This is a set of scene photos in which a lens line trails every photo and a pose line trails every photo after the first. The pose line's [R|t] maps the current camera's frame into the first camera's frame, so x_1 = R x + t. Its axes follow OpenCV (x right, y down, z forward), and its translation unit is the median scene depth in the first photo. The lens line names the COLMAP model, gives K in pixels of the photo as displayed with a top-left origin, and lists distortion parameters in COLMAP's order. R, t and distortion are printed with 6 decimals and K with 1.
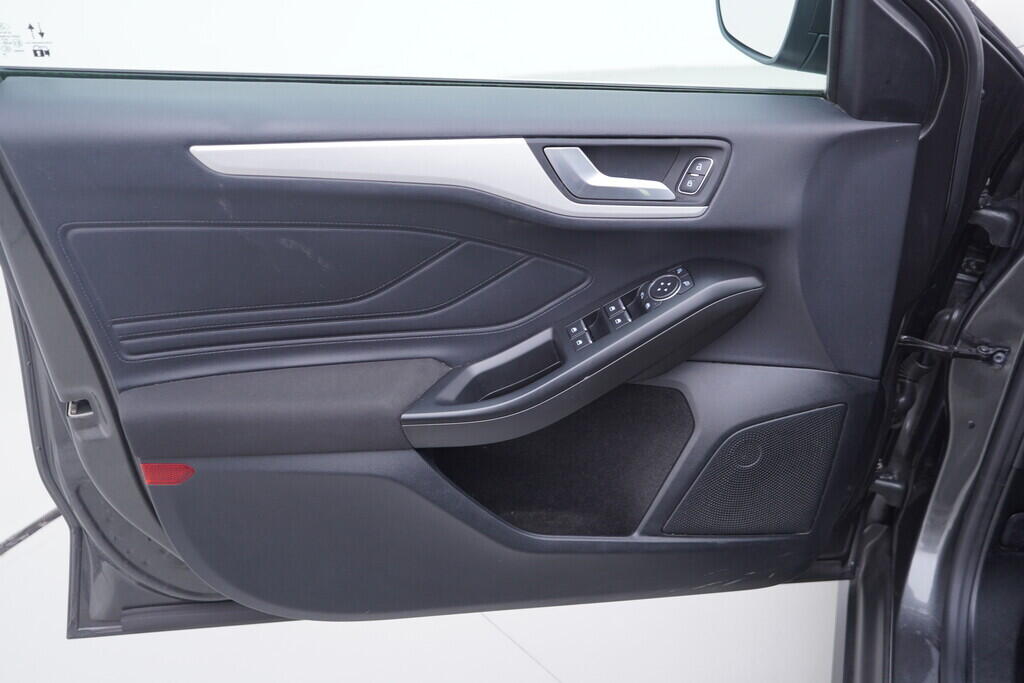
lens RADIAL K [[1052.9, 0, 511.0], [0, 1052.9, 339.0], [0, 0, 1]] dist [0.009987, 0.000000]
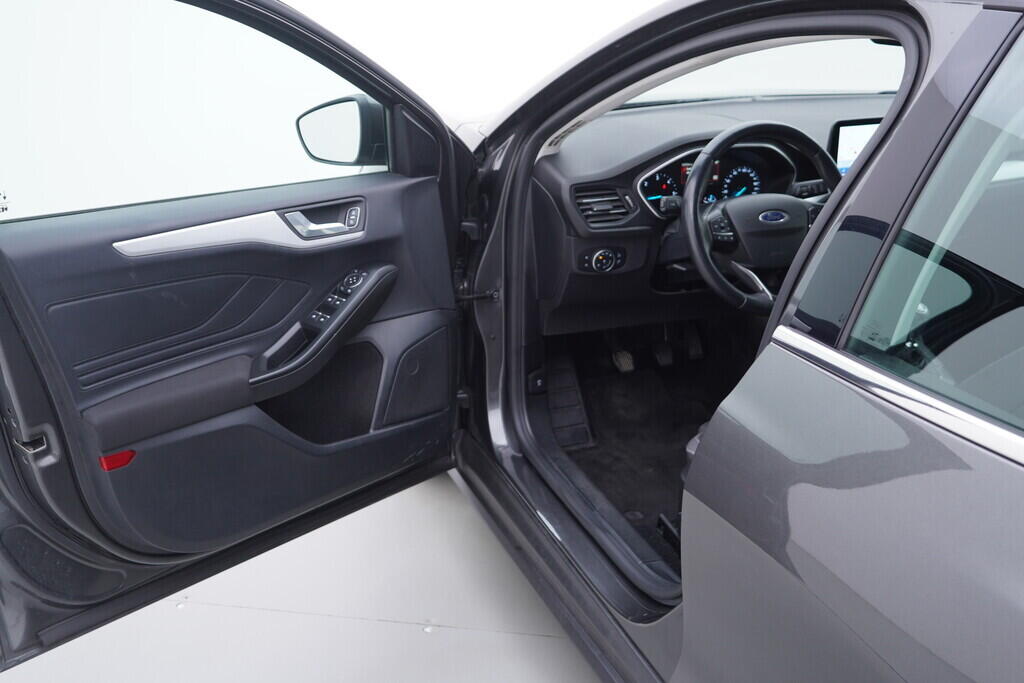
lens RADIAL K [[1052.9, 0, 512.3], [0, 1052.9, 342.6], [0, 0, 1]] dist [0.009987, 0.000000]
pose [[0.775108, -0.250140, 0.580205, -0.747284], [0.361180, 0.928880, -0.082046, 0.309207], [-0.518417, 0.273153, 0.810328, -0.622411]]
